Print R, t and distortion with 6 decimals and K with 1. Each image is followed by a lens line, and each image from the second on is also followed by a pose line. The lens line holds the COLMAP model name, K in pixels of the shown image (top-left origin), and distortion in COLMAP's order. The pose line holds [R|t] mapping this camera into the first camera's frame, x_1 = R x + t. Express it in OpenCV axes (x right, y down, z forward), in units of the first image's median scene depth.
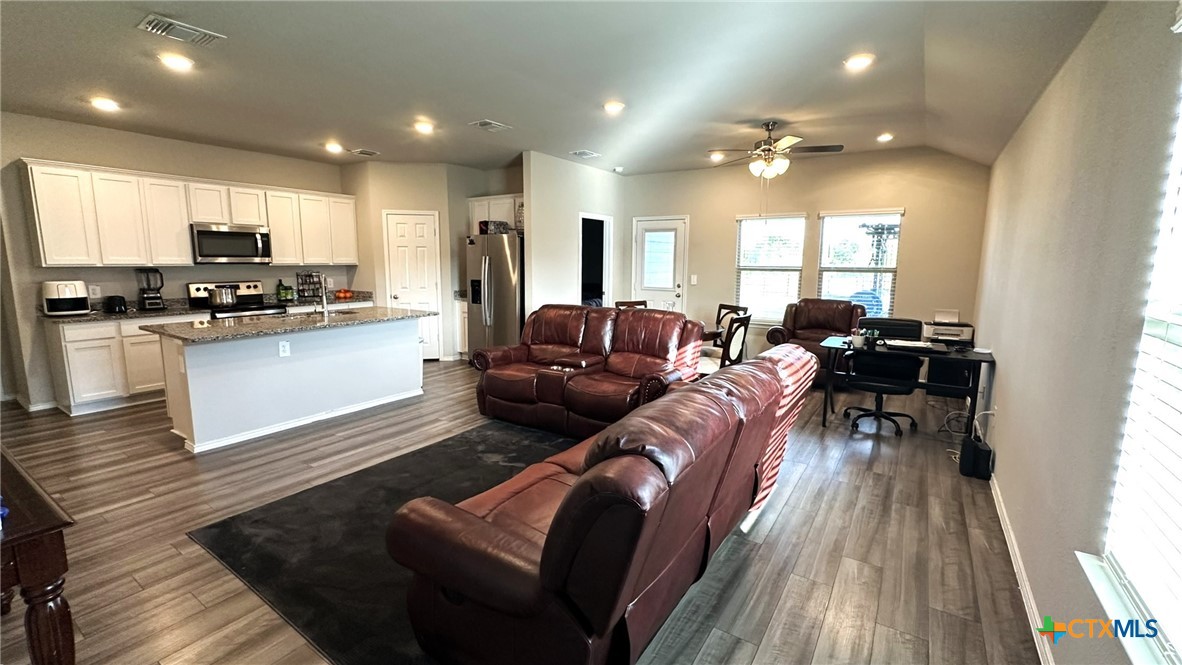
lens RADIAL K [[477.2, 0, 579.3], [0, 477.2, 332.2], [0, 0, 1]] dist [-0.005794, 0.001022]
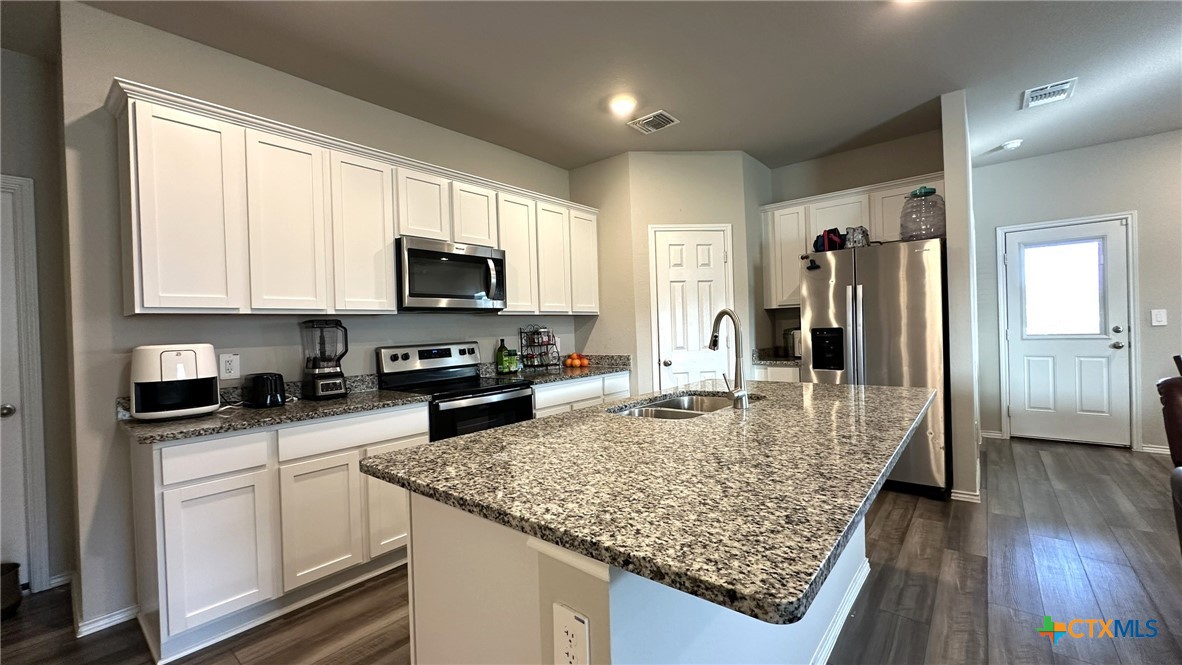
lens RADIAL K [[477.2, 0, 601.3], [0, 477.2, 332.9], [0, 0, 1]] dist [-0.005794, 0.001022]
pose [[0.993650, -0.038120, -0.105860, -0.525150], [0.023321, 0.990204, -0.137667, -0.038054], [0.110071, 0.134324, 0.984805, 0.495677]]
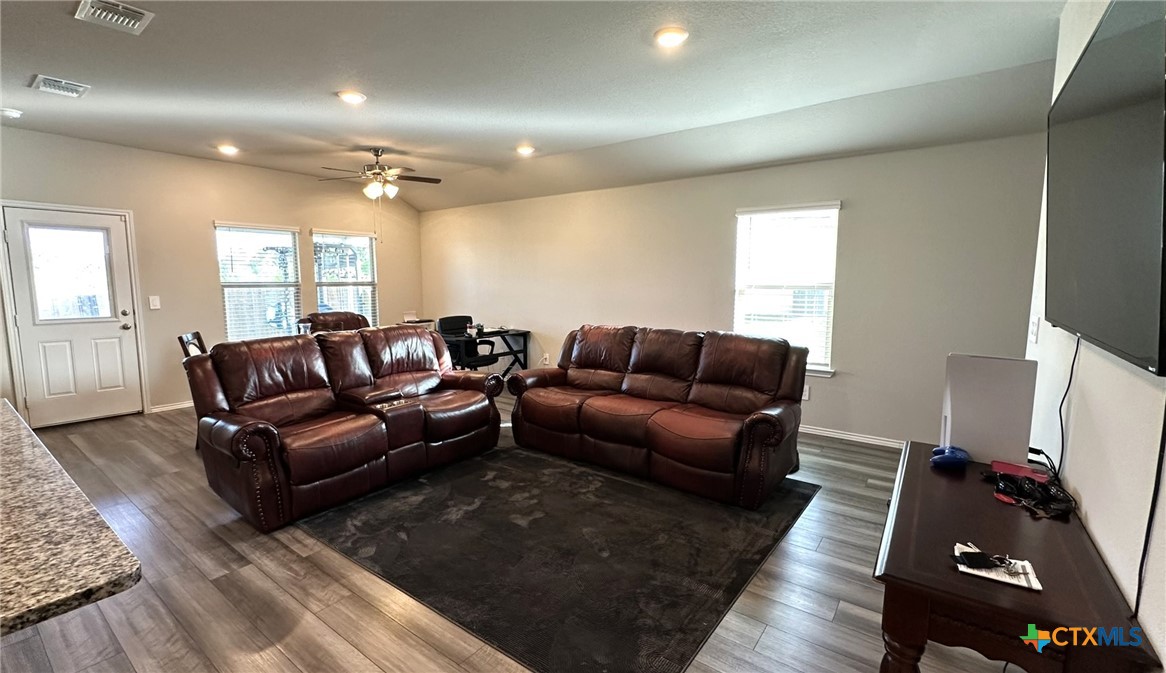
lens RADIAL K [[502.3, 0, 581.4], [0, 502.3, 334.3], [0, 0, 1]] dist [-0.014361, -0.000366]
pose [[0.060696, -0.115972, 0.991396, -0.650777], [0.145934, 0.983586, 0.106123, -0.067040], [-0.987431, 0.138237, 0.076624, 0.438974]]
